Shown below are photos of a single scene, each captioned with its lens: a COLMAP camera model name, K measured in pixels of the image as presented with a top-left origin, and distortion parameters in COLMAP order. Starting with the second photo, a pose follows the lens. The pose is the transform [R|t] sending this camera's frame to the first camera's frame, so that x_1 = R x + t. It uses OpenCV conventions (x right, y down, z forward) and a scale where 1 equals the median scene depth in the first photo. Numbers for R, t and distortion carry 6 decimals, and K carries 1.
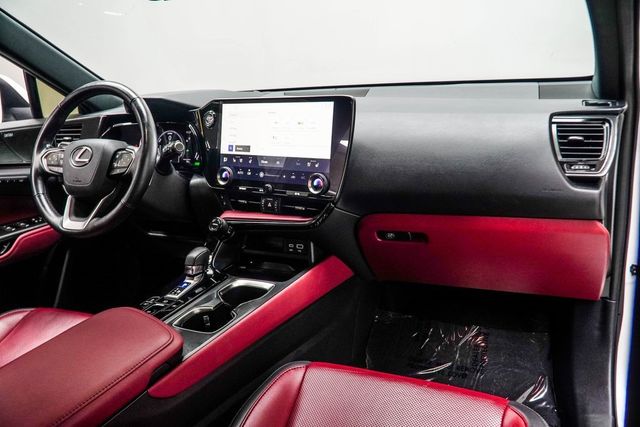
lens RADIAL K [[510.6, 0, 317.3], [0, 510.6, 210.8], [0, 0, 1]] dist [0.012164, 0.003434]
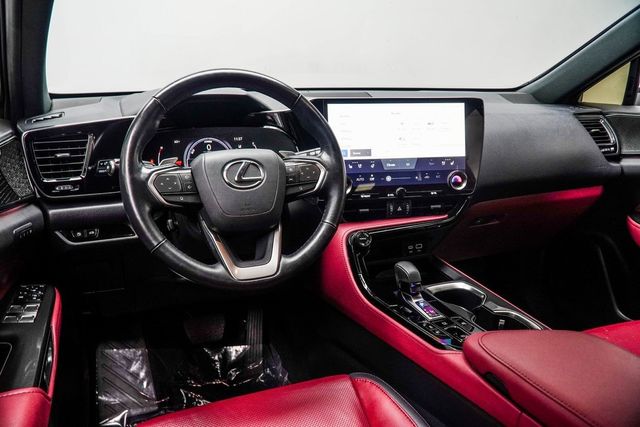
lens RADIAL K [[510.6, 0, 318.4], [0, 510.6, 211.0], [0, 0, 1]] dist [0.012164, 0.003434]
pose [[0.695455, -0.132535, 0.706241, -0.883205], [0.140975, 0.988908, 0.046759, -0.074622], [-0.704605, 0.067043, 0.706425, 0.429139]]
